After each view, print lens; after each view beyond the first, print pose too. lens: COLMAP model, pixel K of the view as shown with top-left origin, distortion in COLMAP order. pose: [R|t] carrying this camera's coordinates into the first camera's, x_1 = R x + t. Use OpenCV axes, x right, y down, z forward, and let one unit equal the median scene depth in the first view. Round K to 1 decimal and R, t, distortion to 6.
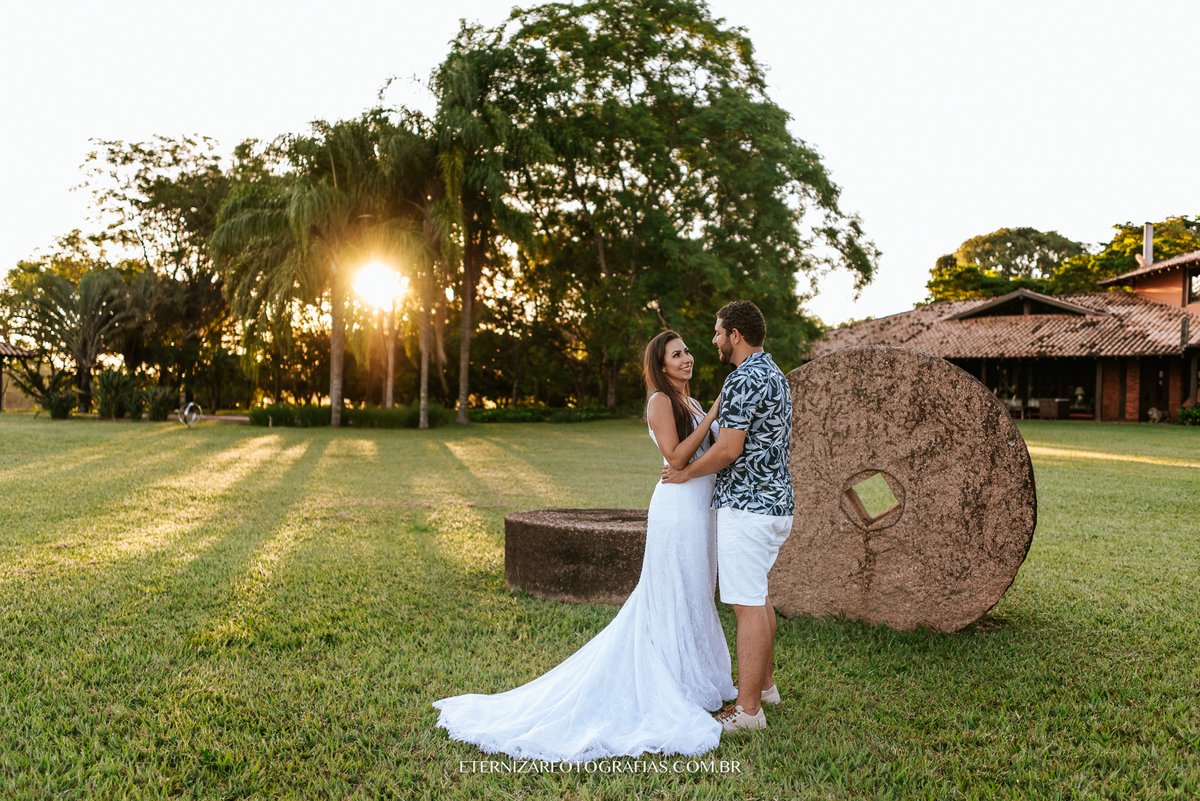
lens RADIAL K [[1162.3, 0, 600.0], [0, 1162.3, 400.5], [0, 0, 1]] dist [-0.005728, -0.001225]
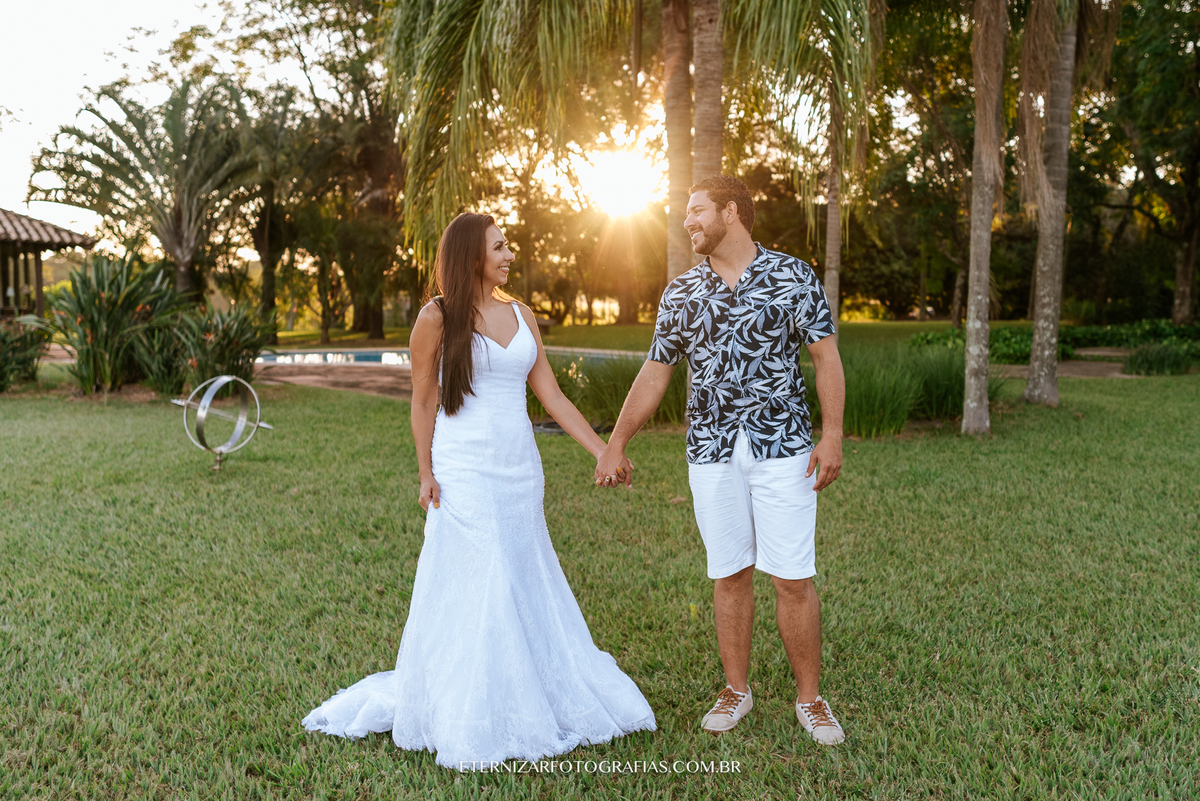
lens RADIAL K [[1130.3, 0, 636.2], [0, 1130.3, 400.5], [0, 0, 1]] dist [-0.003999, 0.001580]
pose [[0.984323, 0.001276, -0.176370, -0.127660], [0.015771, 0.995332, 0.095218, -0.010198], [0.175668, -0.096507, 0.979708, 0.465556]]
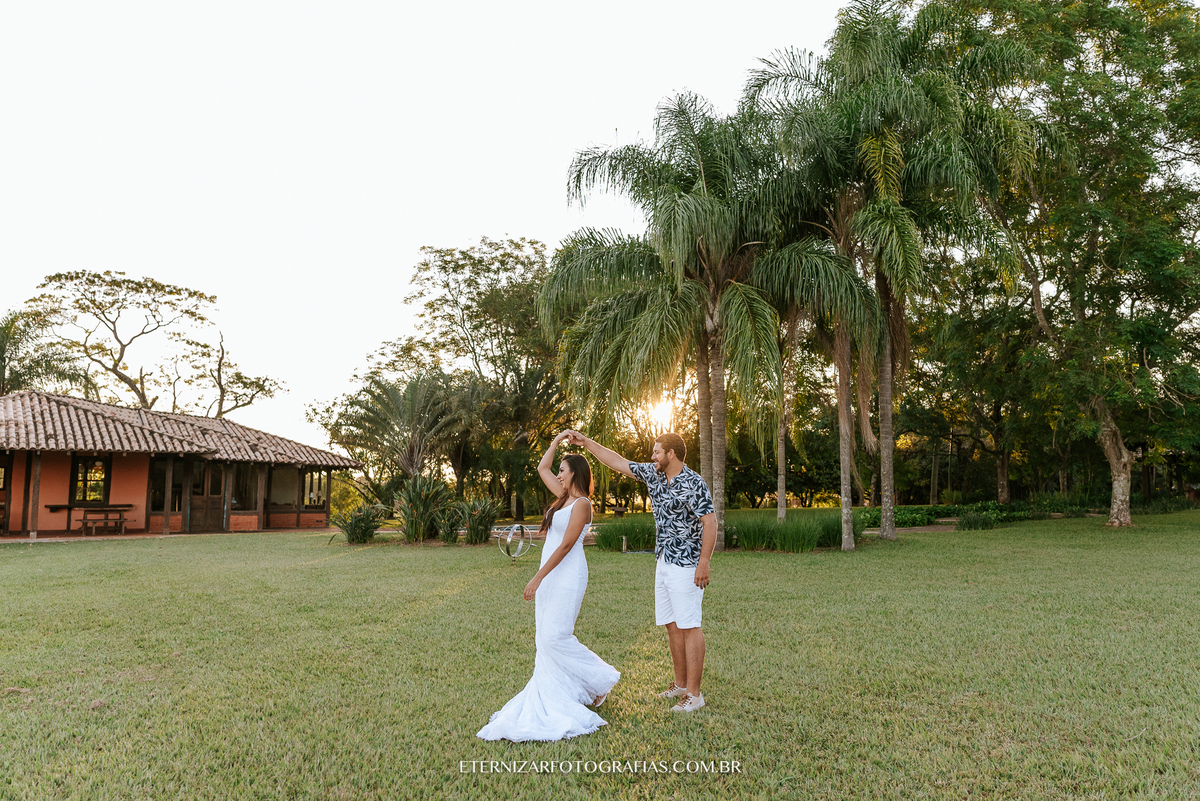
lens RADIAL K [[857.6, 0, 640.2], [0, 857.6, 399.5], [0, 0, 1]] dist [-0.007049, -0.001015]
pose [[0.978164, -0.052502, -0.201095, -0.112107], [0.030665, 0.993435, -0.110208, -0.007756], [0.205561, 0.101635, 0.973353, 0.328793]]
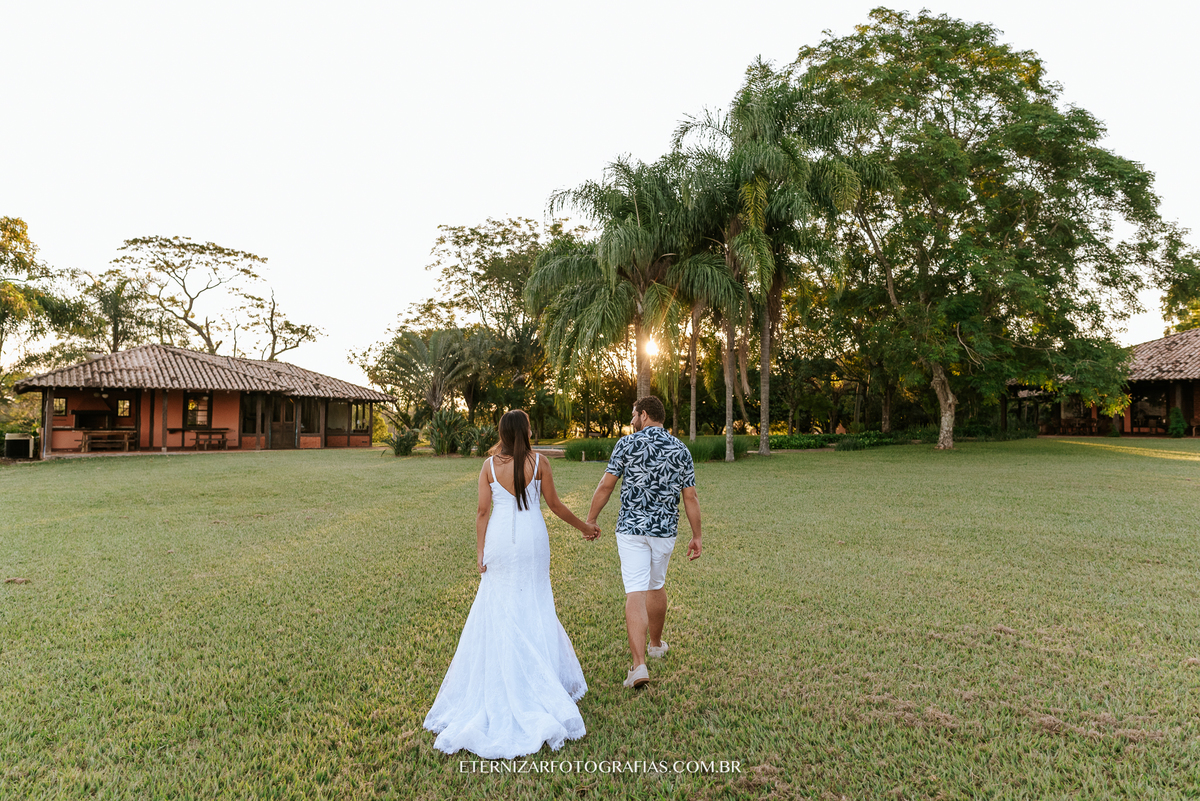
lens RADIAL K [[801.3, 0, 616.3], [0, 801.3, 395.6], [0, 0, 1]] dist [0.048434, -0.000095]
pose [[0.972795, -0.030349, -0.229673, -0.058263], [0.022811, 0.999113, -0.035405, -0.007046], [0.230544, 0.029202, 0.972624, 0.201718]]
